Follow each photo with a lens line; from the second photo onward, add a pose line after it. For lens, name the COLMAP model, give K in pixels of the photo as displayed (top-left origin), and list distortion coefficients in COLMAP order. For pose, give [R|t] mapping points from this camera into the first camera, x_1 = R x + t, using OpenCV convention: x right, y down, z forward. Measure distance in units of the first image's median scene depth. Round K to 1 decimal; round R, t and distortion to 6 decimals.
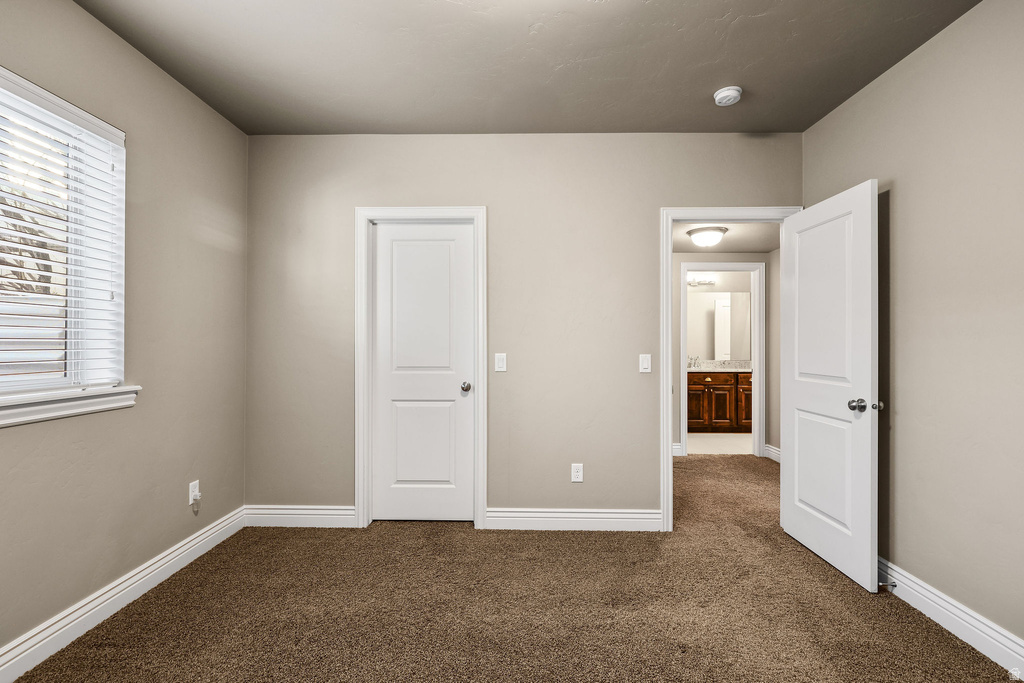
lens RADIAL K [[472.0, 0, 512.0], [0, 472.0, 341.5], [0, 0, 1]] dist [-0.000606, -0.000043]
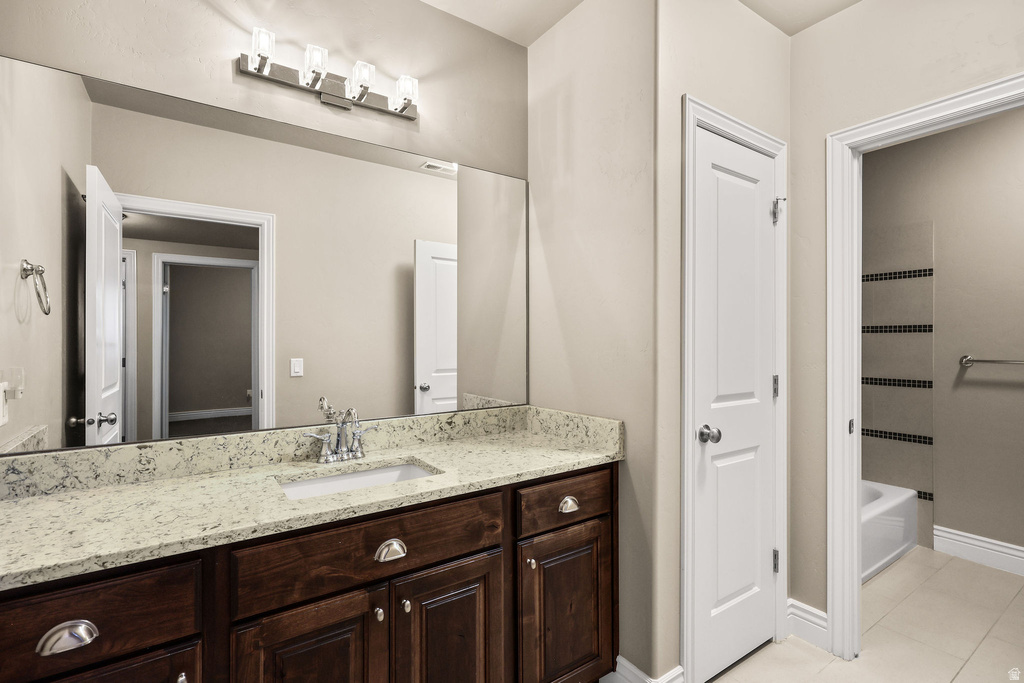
lens RADIAL K [[472.0, 0, 512.0], [0, 472.0, 341.5], [0, 0, 1]] dist [-0.000606, -0.000043]
pose [[0.815407, -0.004850, 0.578868, 0.347167], [-0.000066, 0.999964, 0.008471, -0.003774], [-0.578888, -0.006945, 0.815378, 0.820055]]
